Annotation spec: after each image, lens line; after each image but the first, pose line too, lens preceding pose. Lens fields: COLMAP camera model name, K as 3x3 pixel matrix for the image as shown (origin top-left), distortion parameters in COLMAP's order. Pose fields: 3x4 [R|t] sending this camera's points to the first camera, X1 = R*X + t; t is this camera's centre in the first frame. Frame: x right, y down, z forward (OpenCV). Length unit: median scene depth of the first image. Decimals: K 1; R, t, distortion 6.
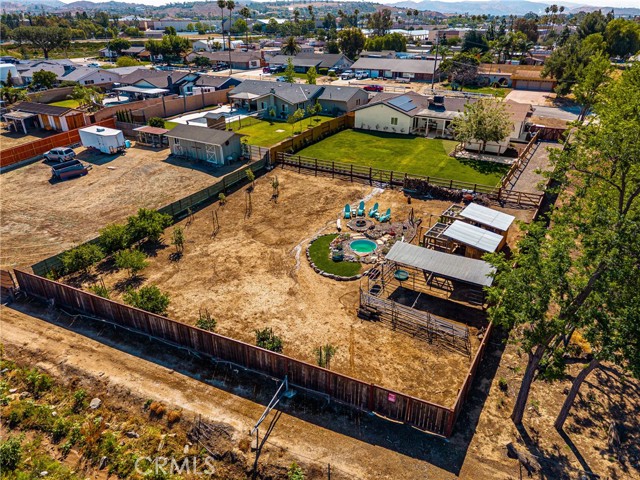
lens RADIAL K [[424.9, 0, 318.6], [0, 424.9, 238.5], [0, 0, 1]] dist [0.048844, -0.053231]
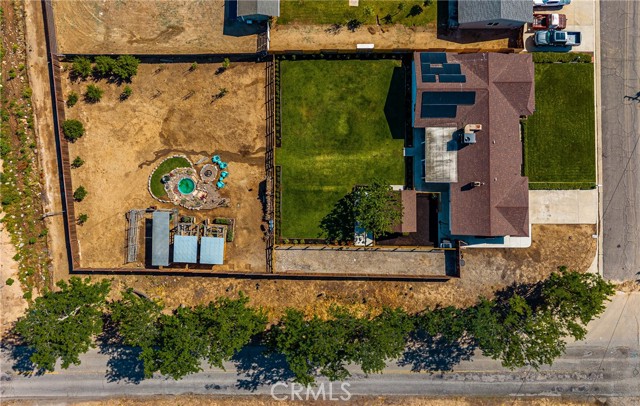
lens RADIAL K [[459.5, 0, 321.3], [0, 459.5, 182.7], [0, 0, 1]] dist [0.001749, -0.001712]
pose [[0.519376, 0.854485, -0.010247, 0.417275], [-0.408635, 0.258874, 0.875215, -1.911273], [0.750510, -0.450378, 0.483625, 0.573012]]
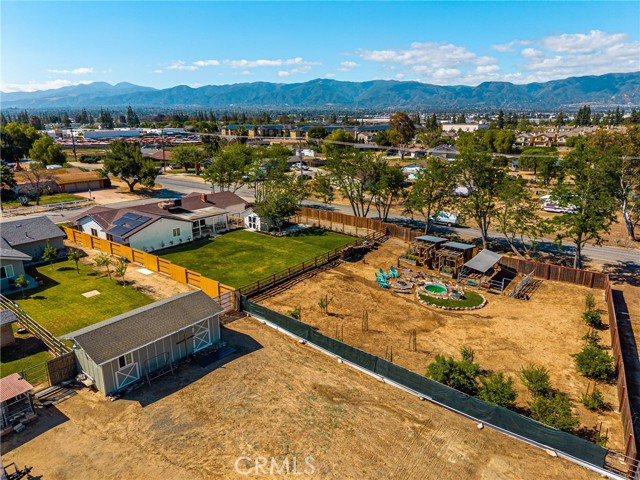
lens RADIAL K [[424.9, 0, 318.6], [0, 424.9, 238.5], [0, 0, 1]] dist [0.048844, -0.053231]
pose [[0.107838, -0.261836, 0.959069, -1.226021], [0.453239, 0.871557, 0.186981, -0.559720], [-0.884842, 0.414524, 0.212661, 1.048602]]
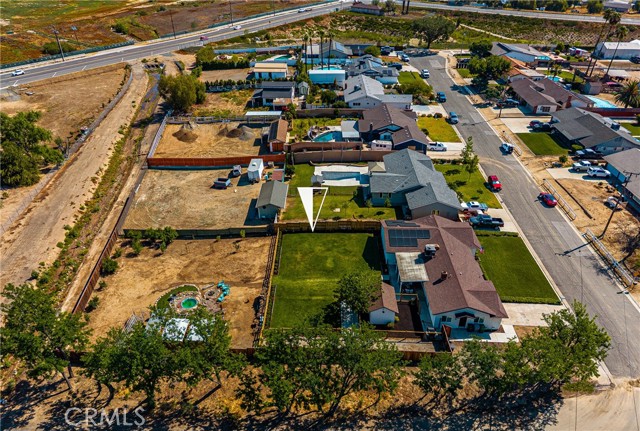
lens RADIAL K [[454.2, 0, 320.0], [0, 454.2, 215.5], [0, 0, 1]] dist [0.026363, -0.044845]
pose [[0.507035, 0.460295, -0.728728, 1.787267], [-0.401309, 0.874305, 0.273024, -1.165930], [0.762802, 0.154012, 0.628024, 0.142214]]
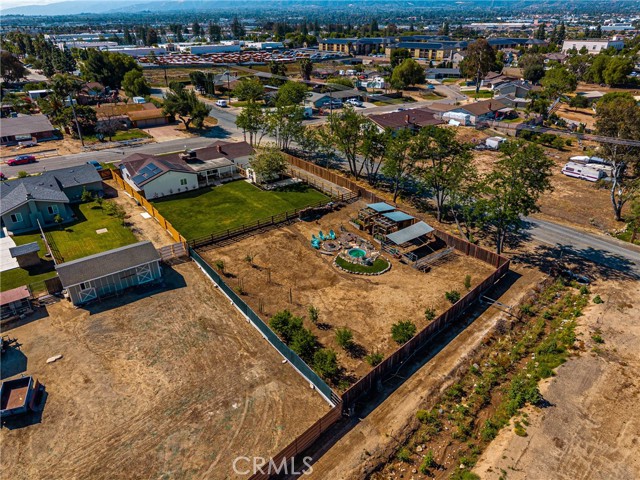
lens RADIAL K [[424.9, 0, 318.6], [0, 424.9, 238.5], [0, 0, 1]] dist [0.048844, -0.053231]
pose [[0.357865, -0.418161, 0.834910, -1.329402], [0.427381, 0.868325, 0.251710, -0.523612], [-0.830228, 0.266746, 0.489457, 0.359280]]
